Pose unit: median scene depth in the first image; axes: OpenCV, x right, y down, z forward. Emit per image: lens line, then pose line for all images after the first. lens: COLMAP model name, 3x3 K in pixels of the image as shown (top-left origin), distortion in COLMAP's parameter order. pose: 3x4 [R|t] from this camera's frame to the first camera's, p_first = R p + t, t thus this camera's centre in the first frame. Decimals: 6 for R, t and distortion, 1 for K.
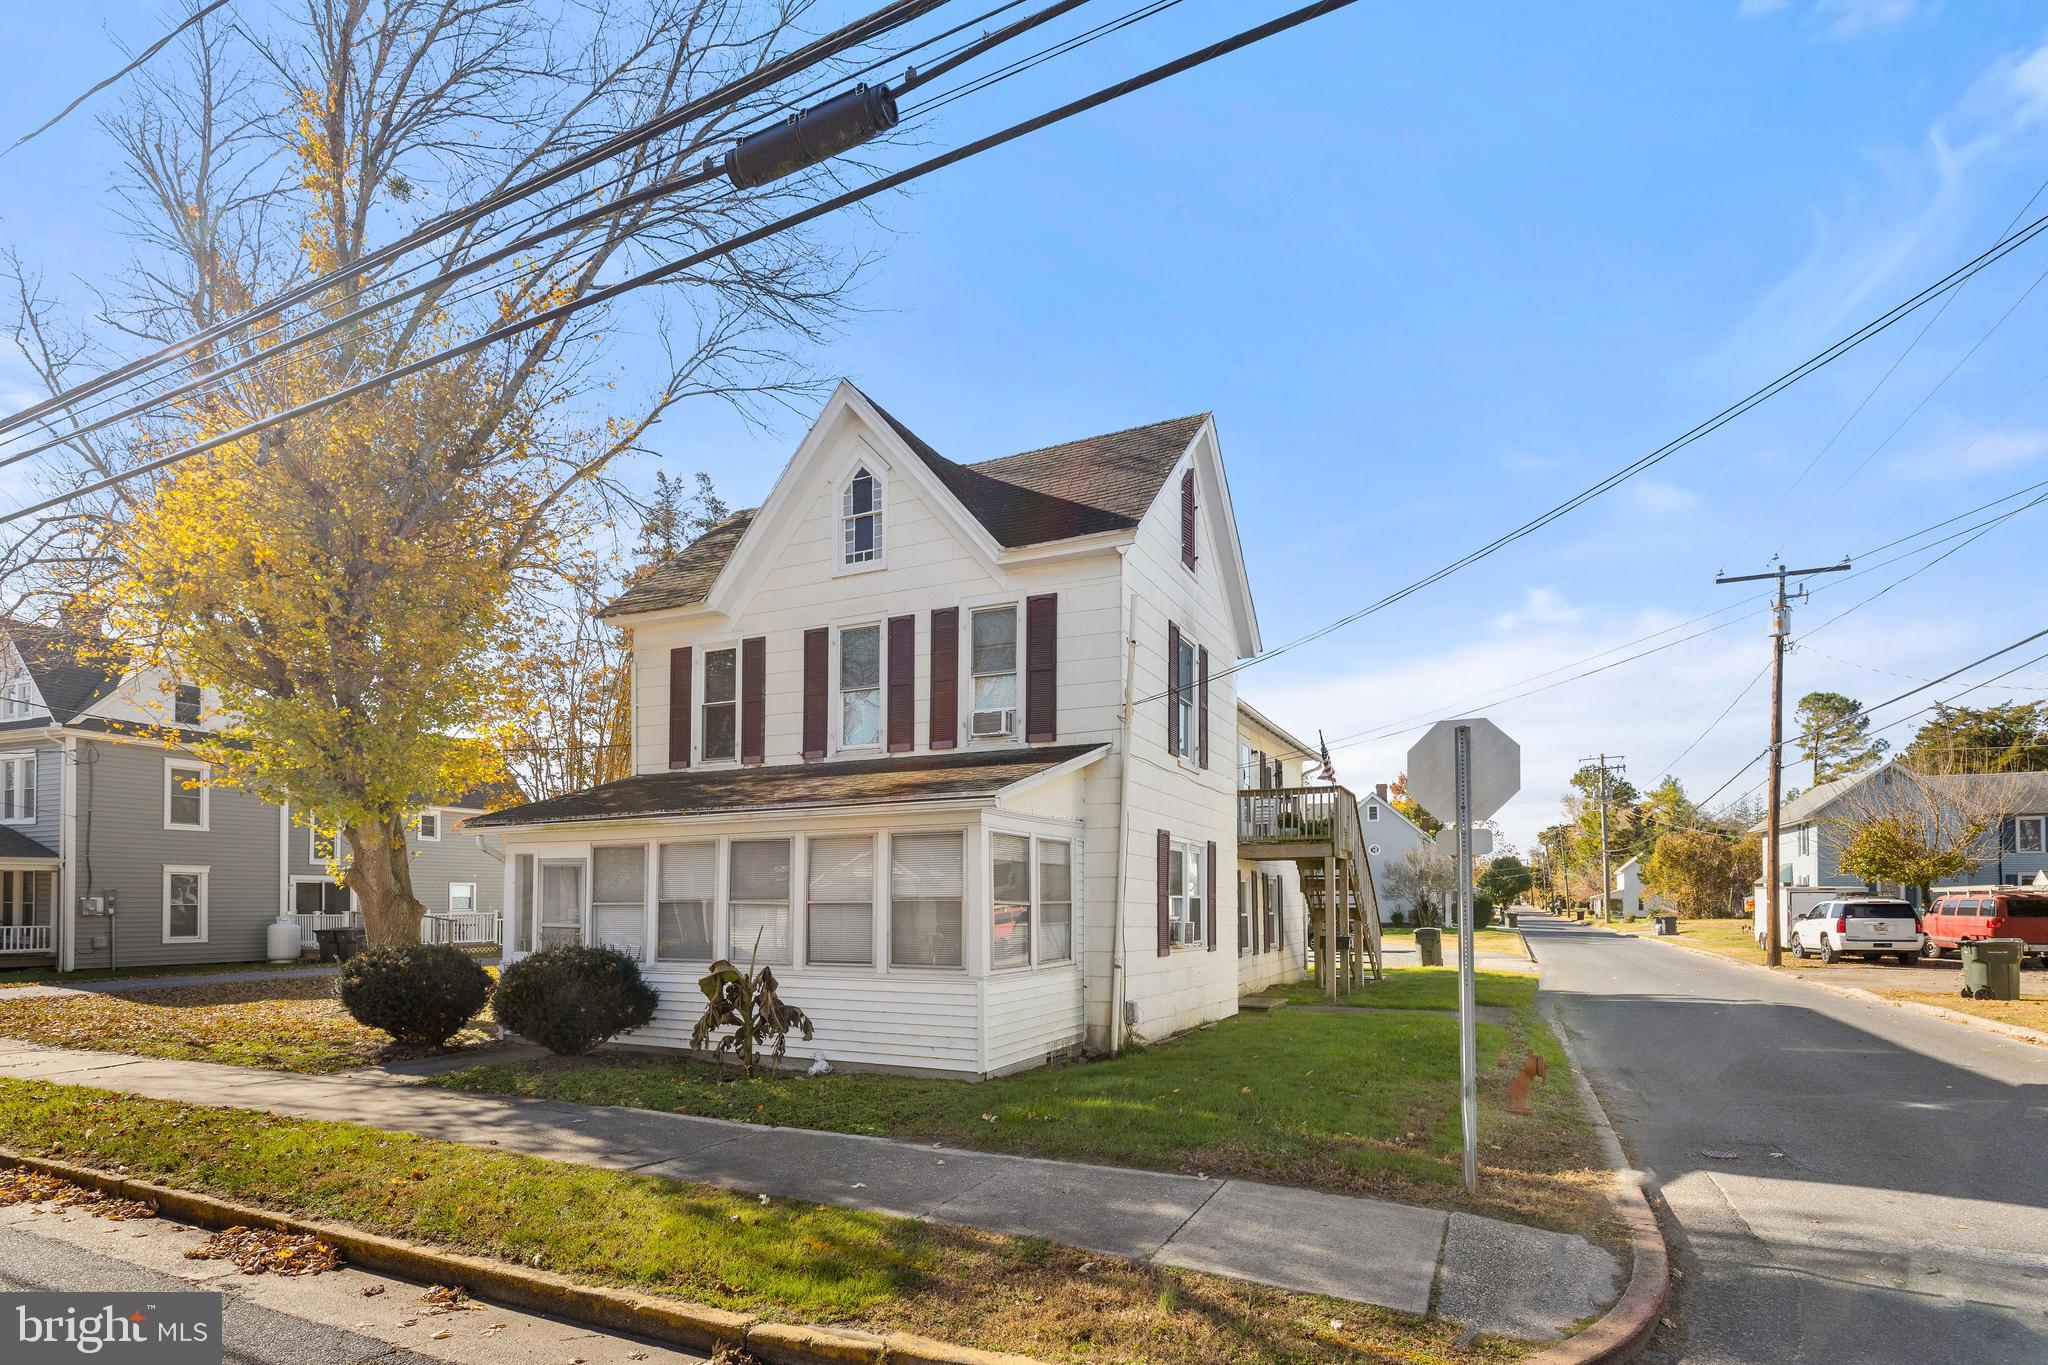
lens RADIAL K [[983.2, 0, 1020.0], [0, 983.2, 867.4], [0, 0, 1]] dist [0.004425, 0.000612]
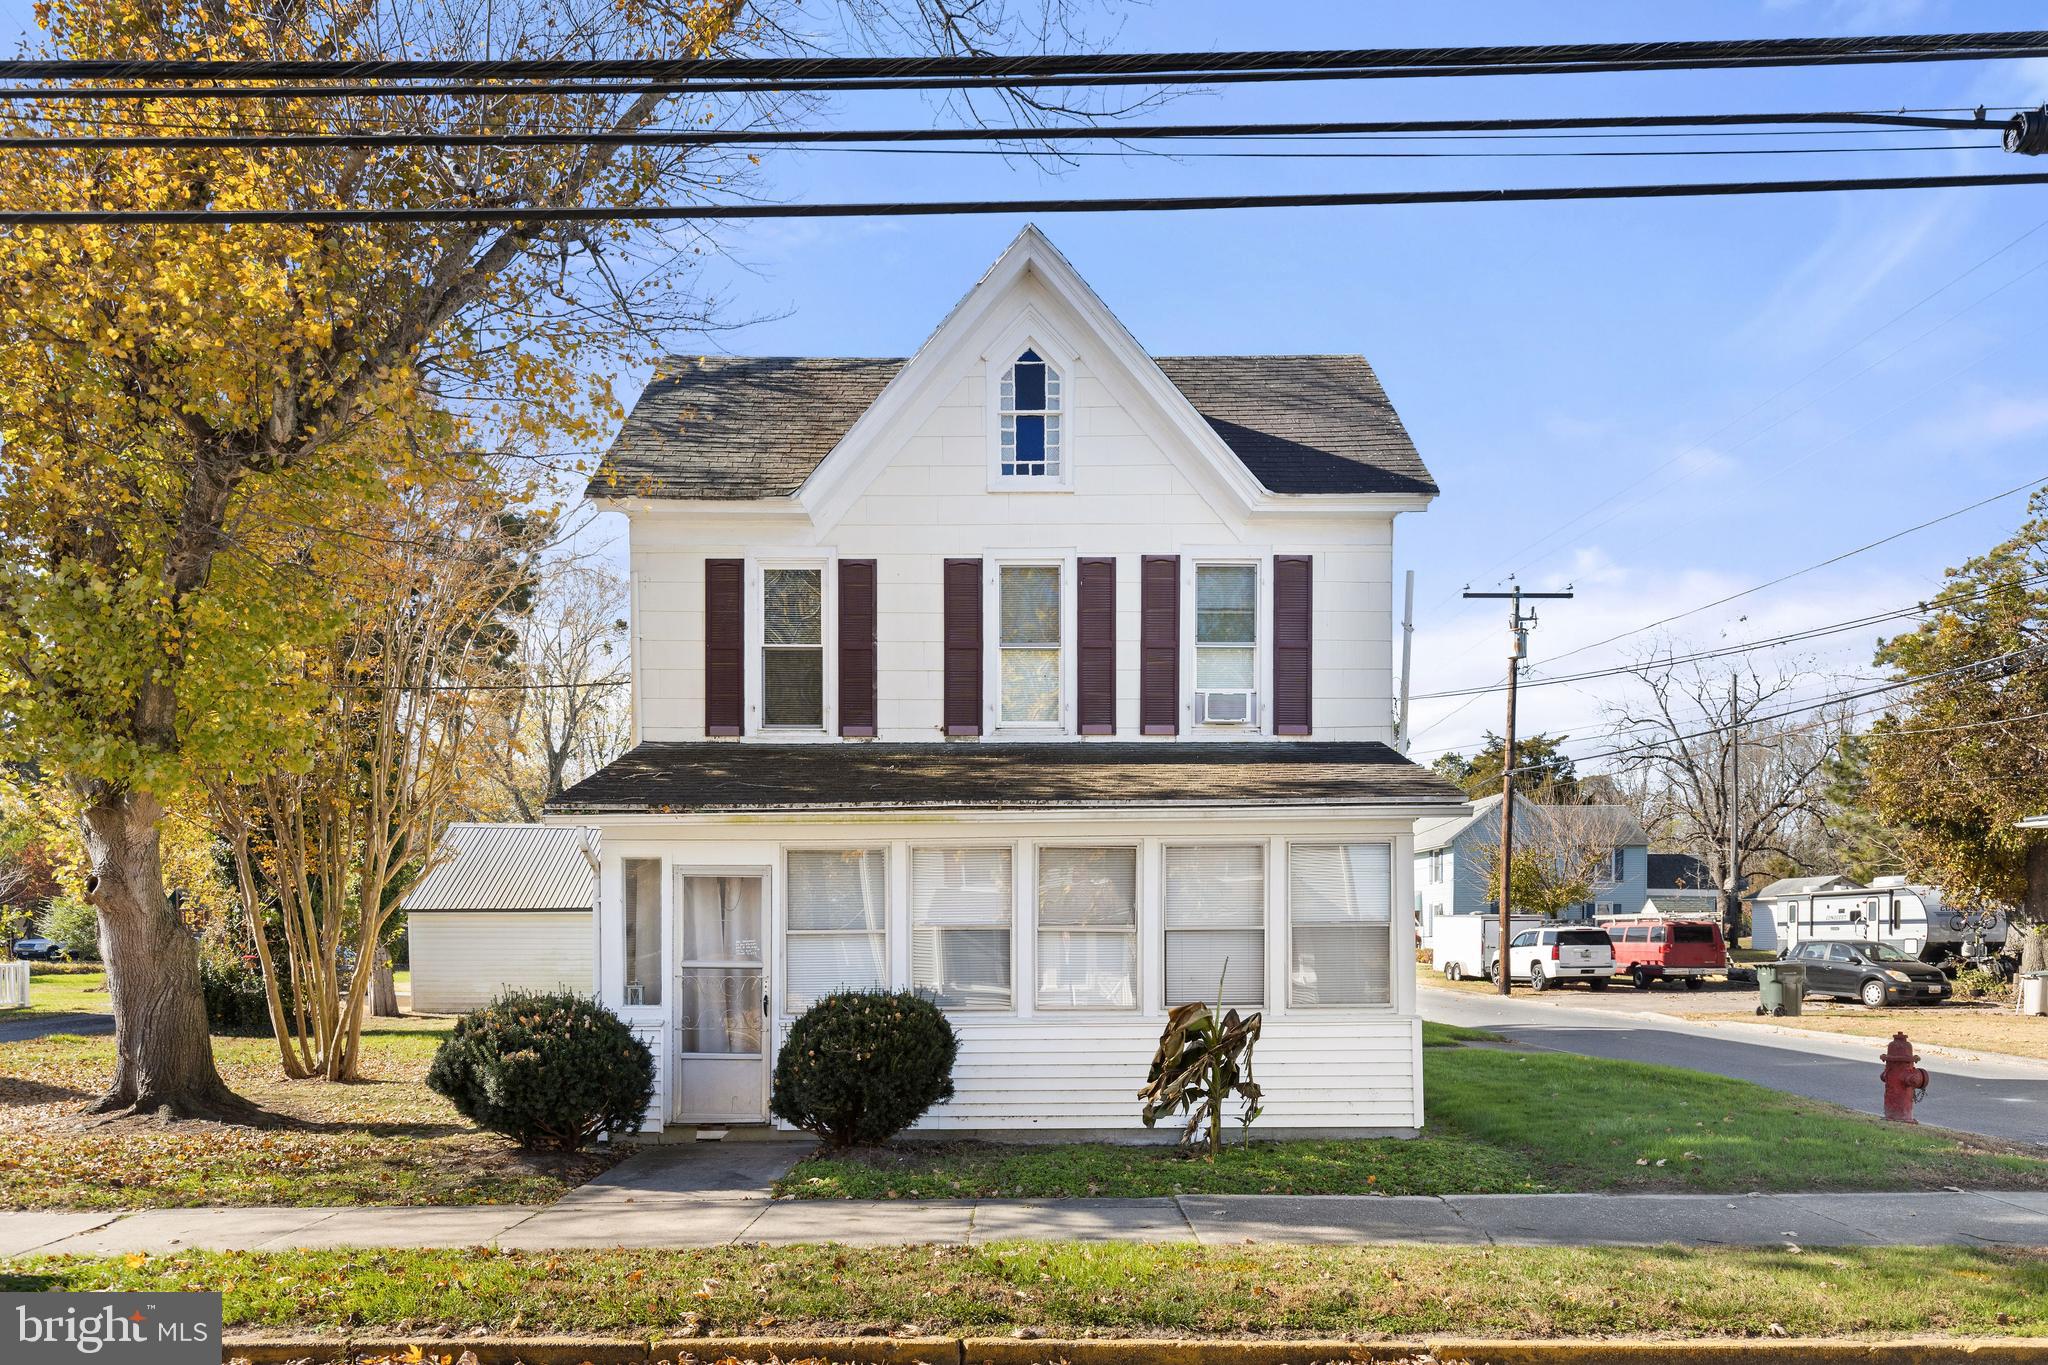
lens RADIAL K [[1295.9, 0, 1025.8], [0, 1295.9, 937.3], [0, 0, 1]] dist [0.004403, 0.000197]
pose [[0.902086, -0.005537, 0.431522, -0.596830], [-0.010531, 0.999337, 0.034838, 0.006473], [-0.431429, -0.035972, 0.901430, 0.097251]]
